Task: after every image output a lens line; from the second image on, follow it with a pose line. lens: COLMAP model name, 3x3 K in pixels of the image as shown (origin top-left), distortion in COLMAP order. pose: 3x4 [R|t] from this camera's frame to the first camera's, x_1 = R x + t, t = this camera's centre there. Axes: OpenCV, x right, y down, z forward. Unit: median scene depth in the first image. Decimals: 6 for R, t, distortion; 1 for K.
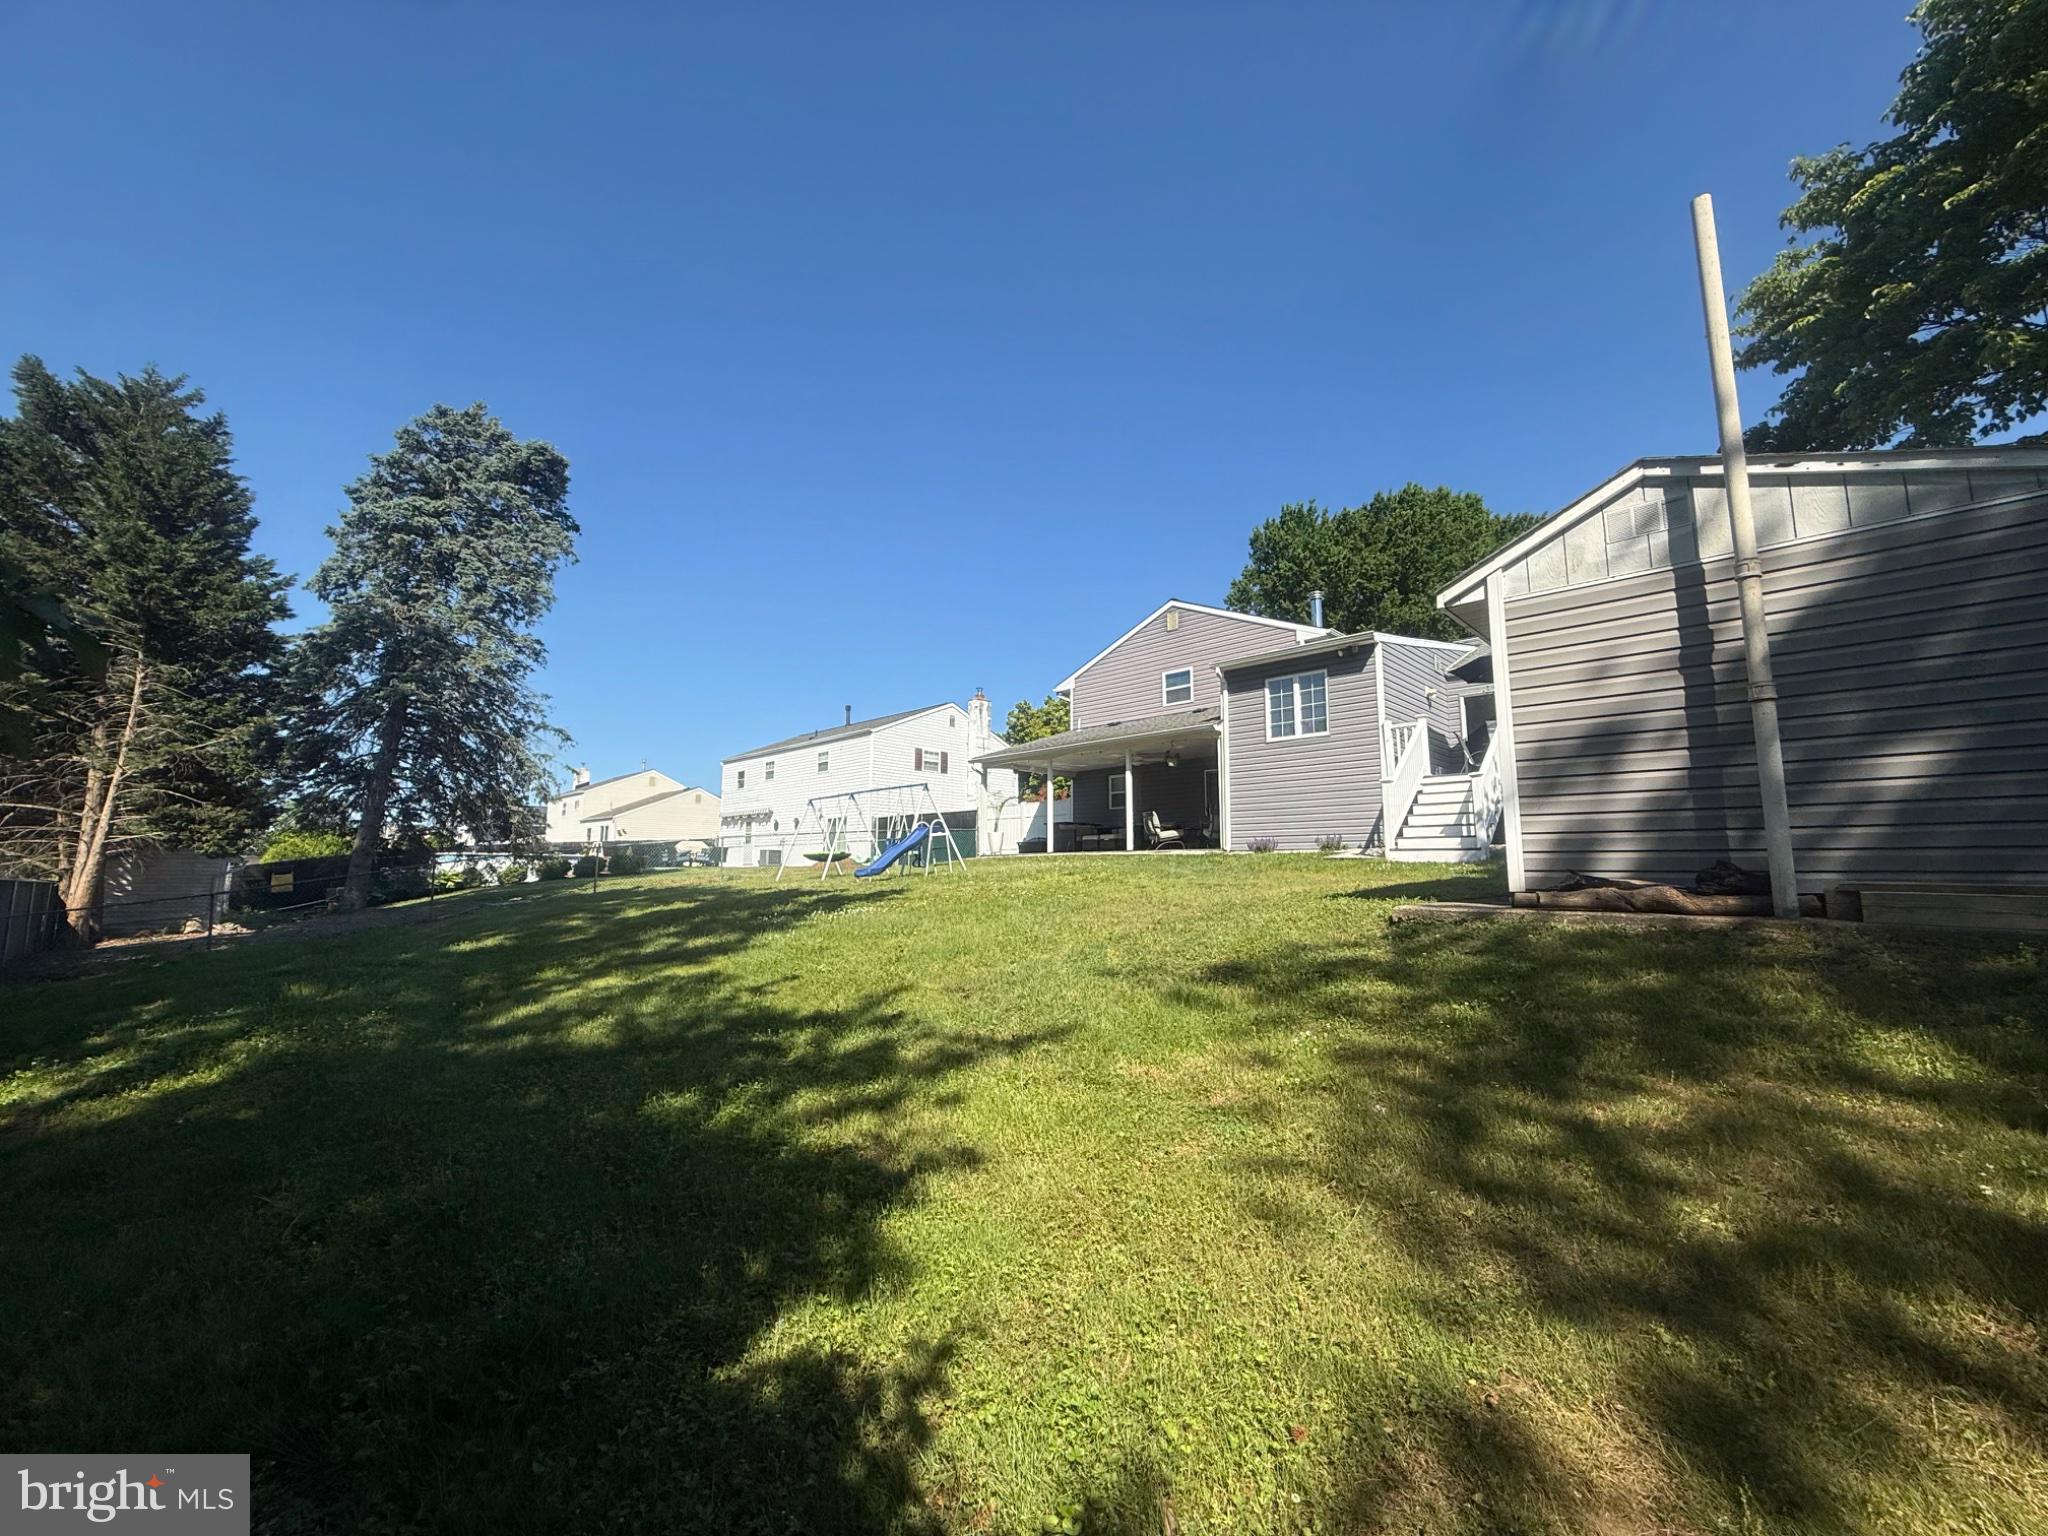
lens RADIAL K [[813.6, 0, 1024.0], [0, 813.6, 768.0], [0, 0, 1]] dist [-0.001168, -0.000079]
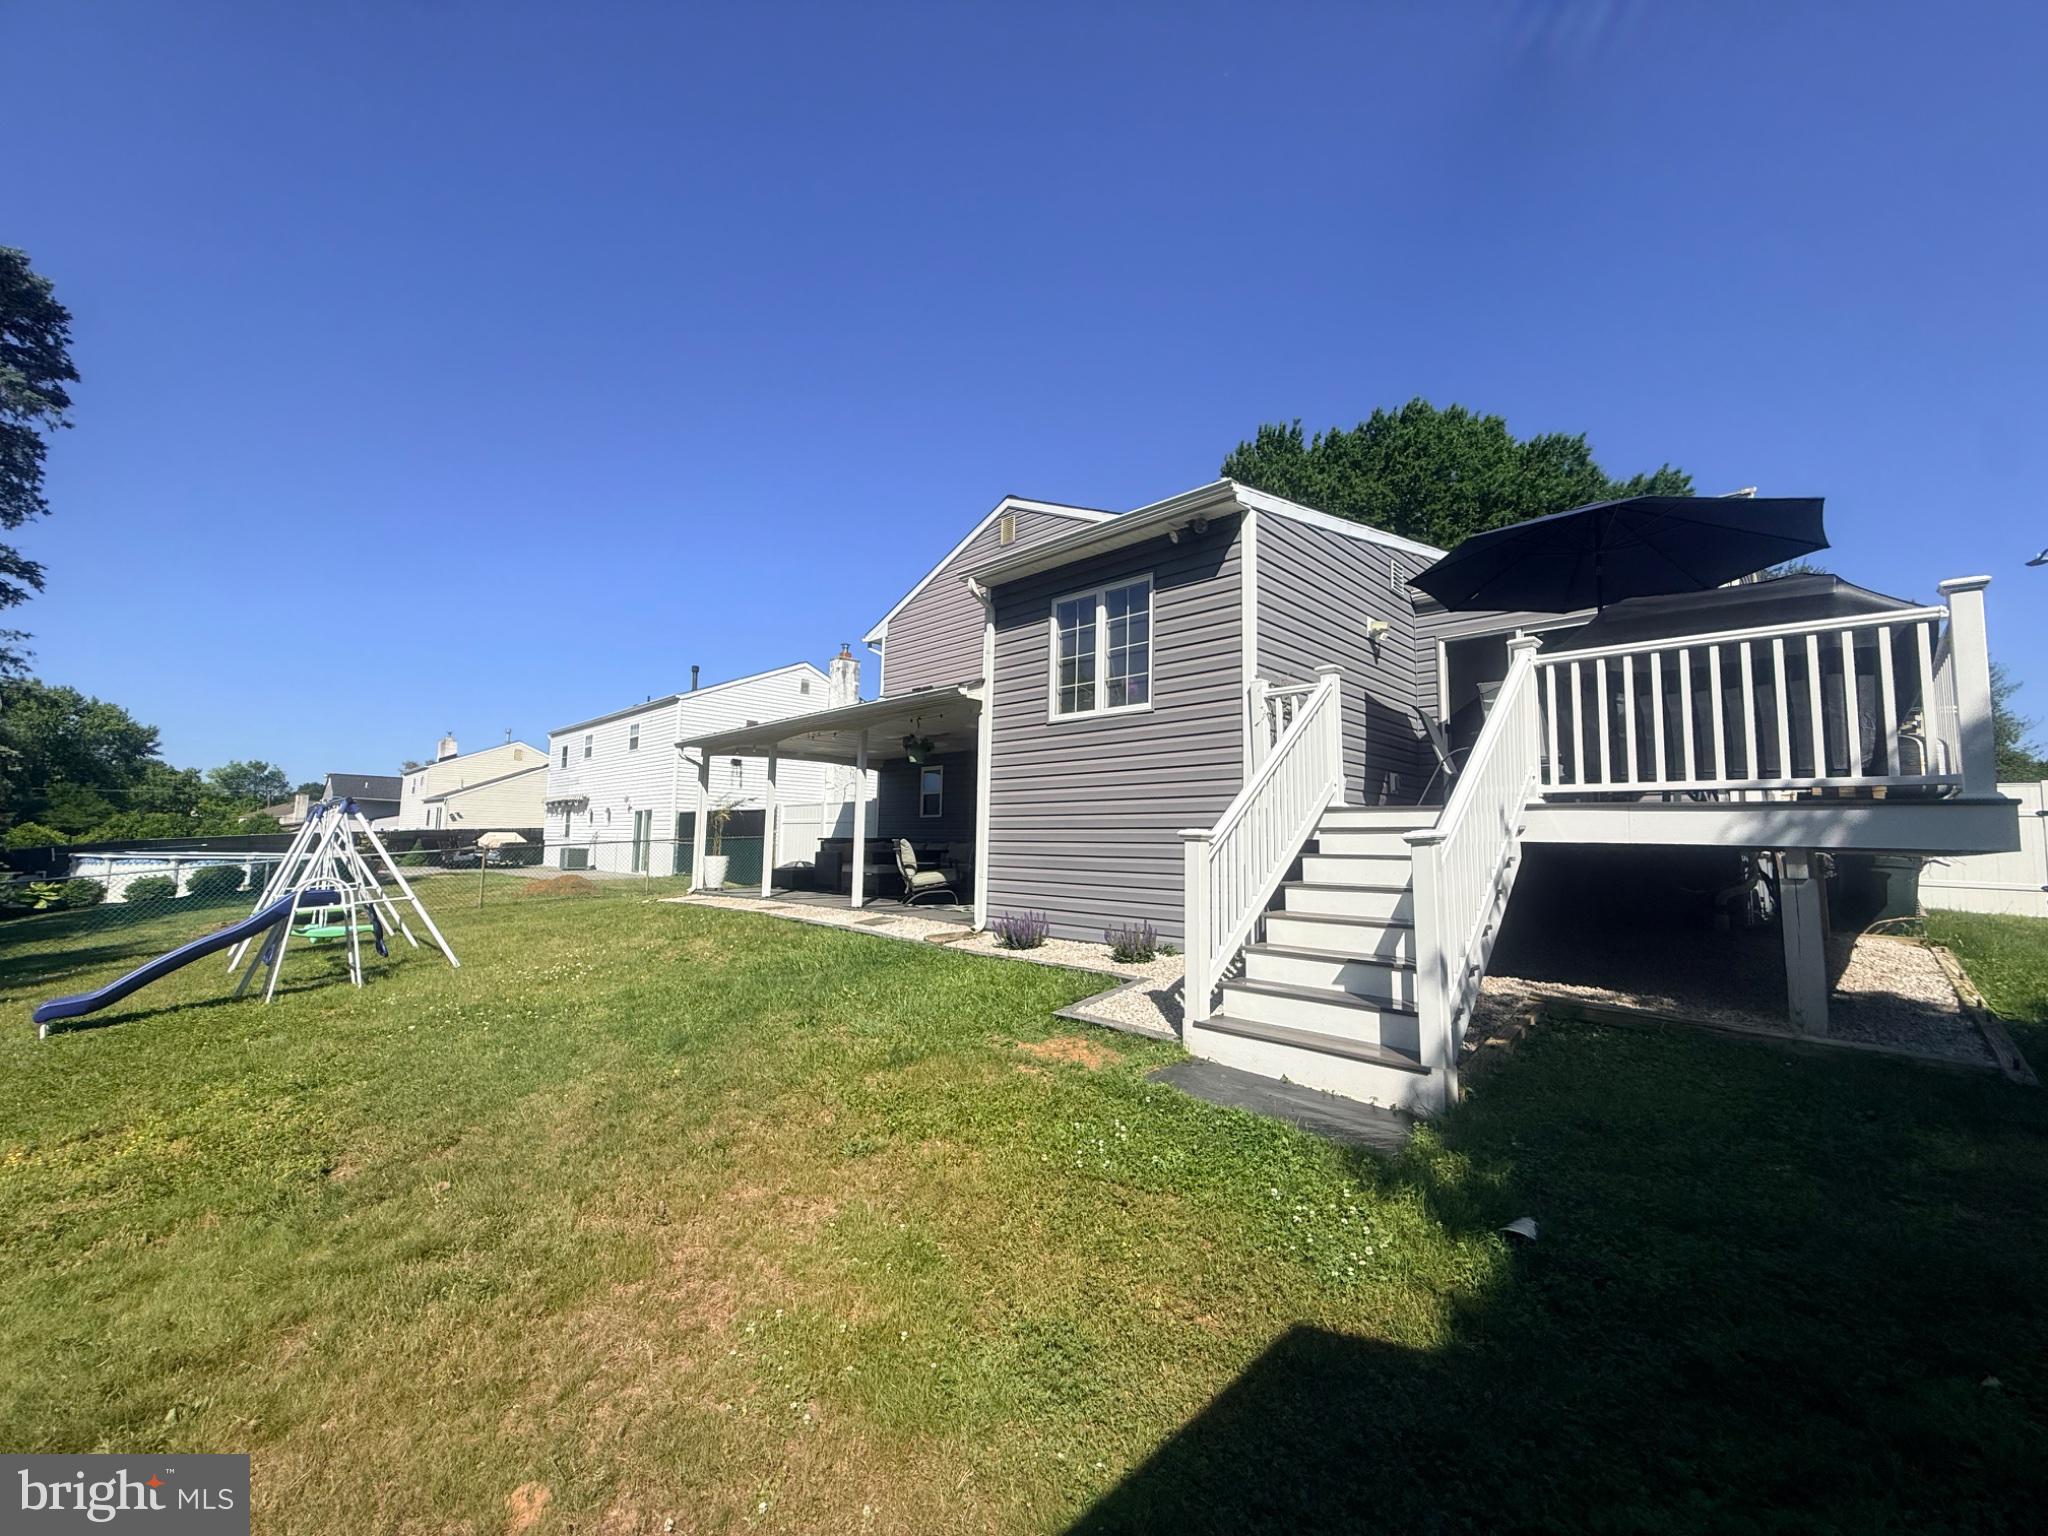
lens RADIAL K [[813.6, 0, 1024.0], [0, 813.6, 768.0], [0, 0, 1]] dist [-0.001168, -0.000079]
pose [[0.999805, 0.010414, -0.016789, 0.255052], [-0.009791, 0.999276, 0.036761, -0.019044], [0.017160, -0.036589, 0.999183, 0.425278]]
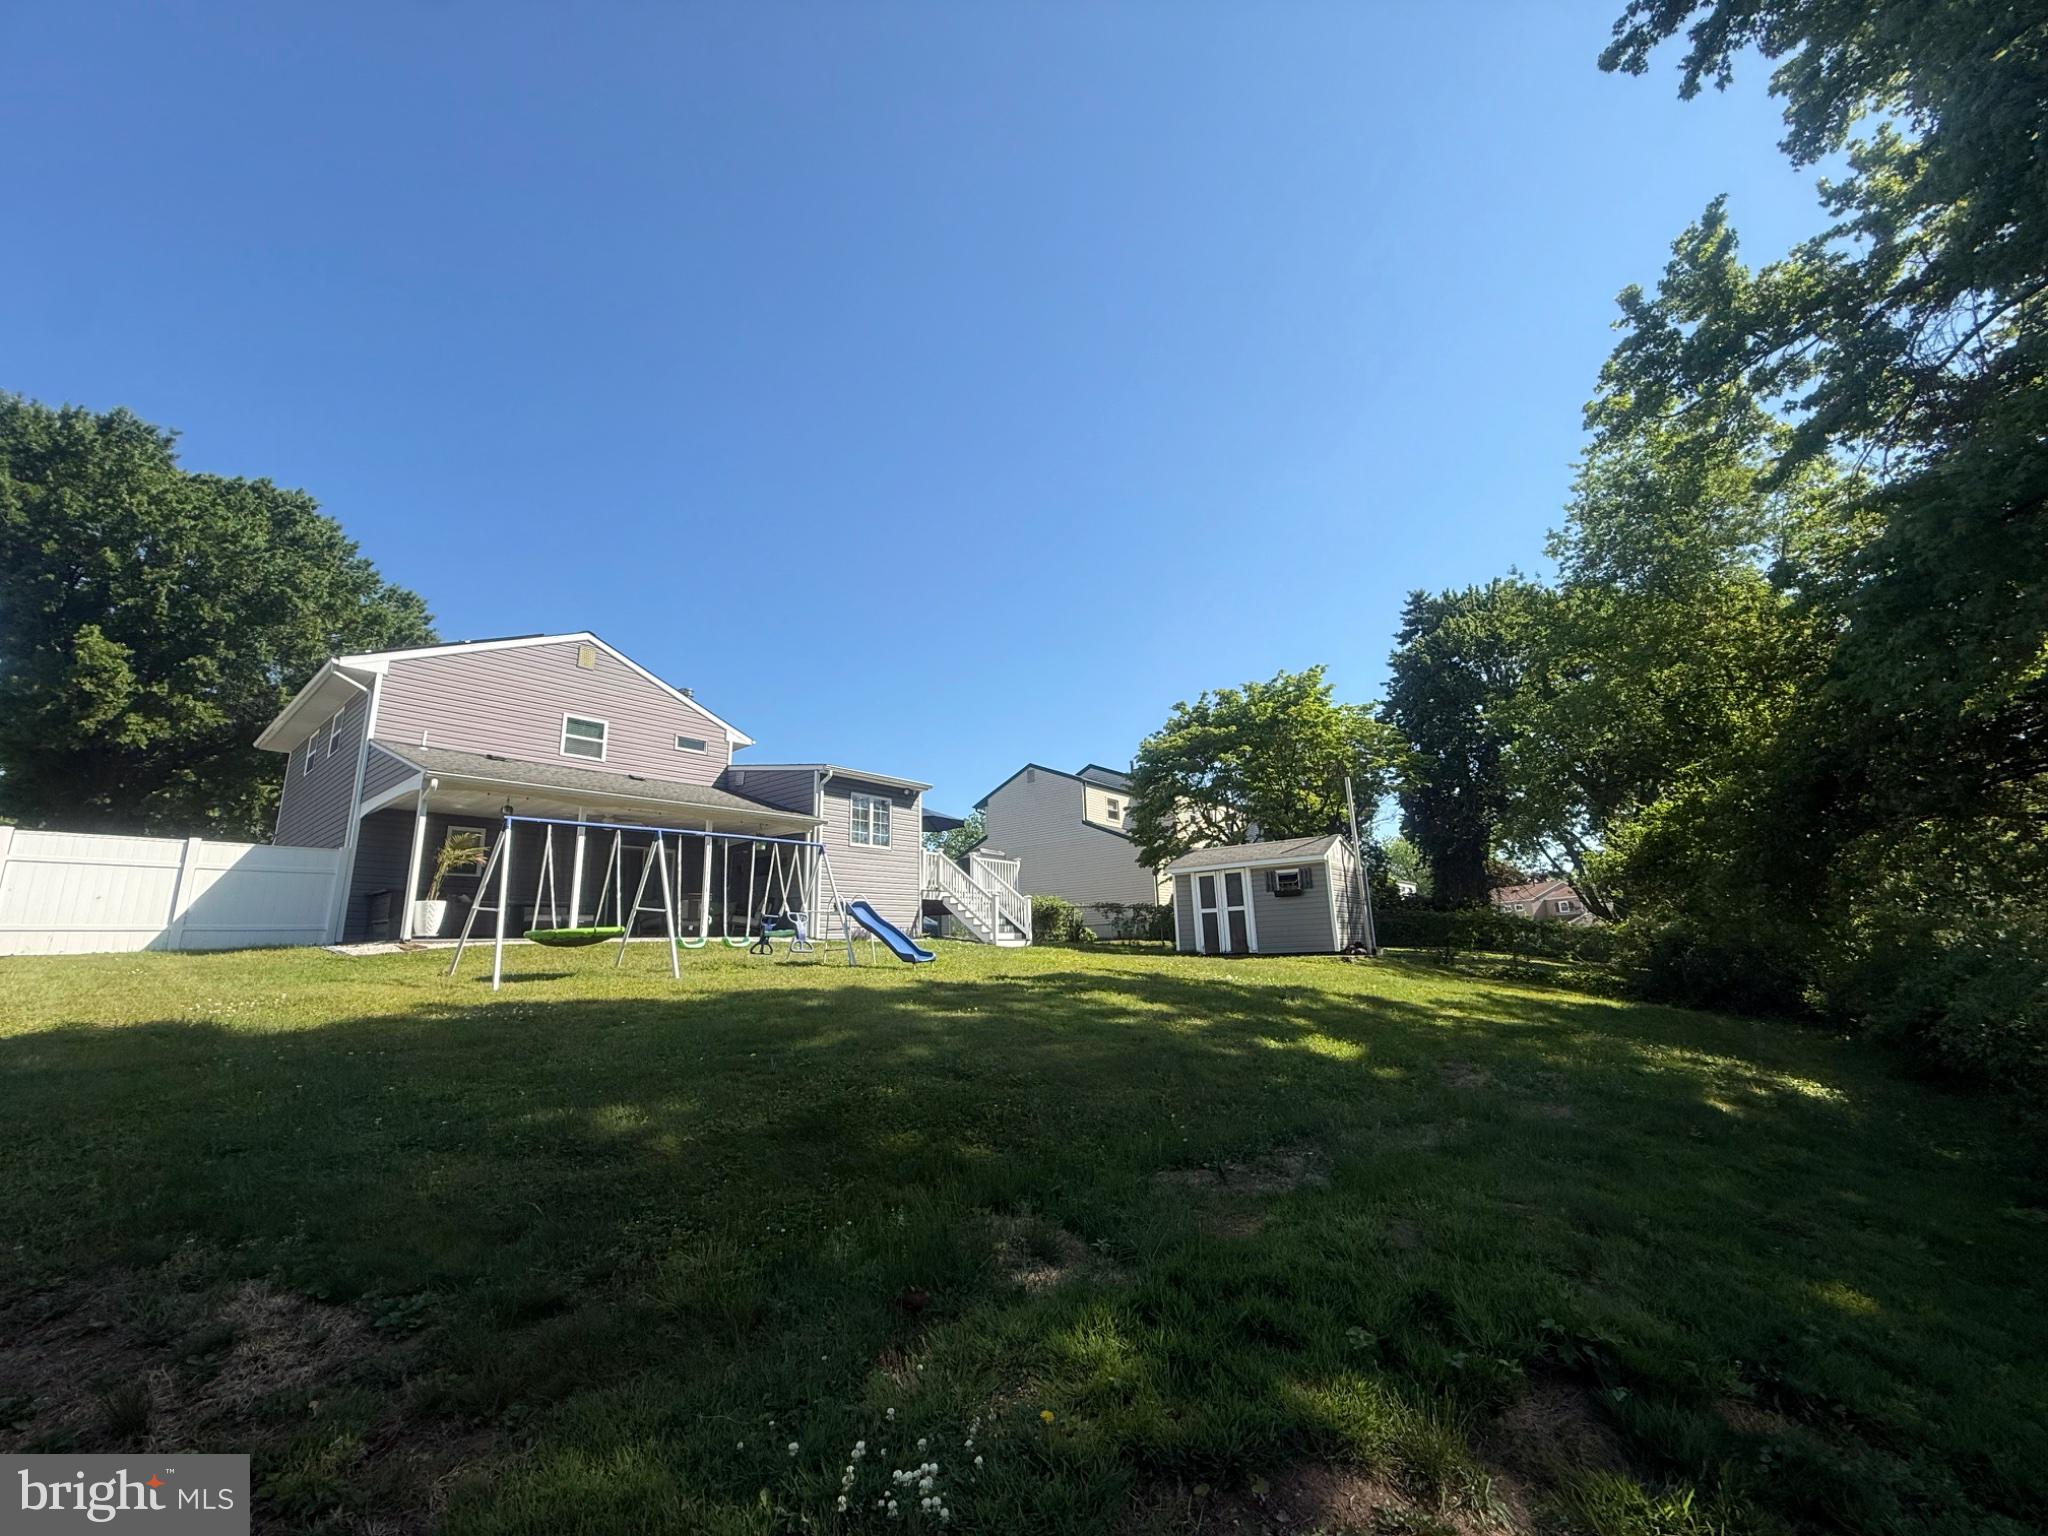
lens RADIAL K [[813.6, 0, 1024.0], [0, 813.6, 768.0], [0, 0, 1]] dist [-0.001168, -0.000079]
pose [[-0.079634, 0.238250, 0.967934, -0.747312], [-0.091231, 0.965200, -0.245083, 0.105338], [-0.992641, -0.107823, -0.055127, 0.728055]]
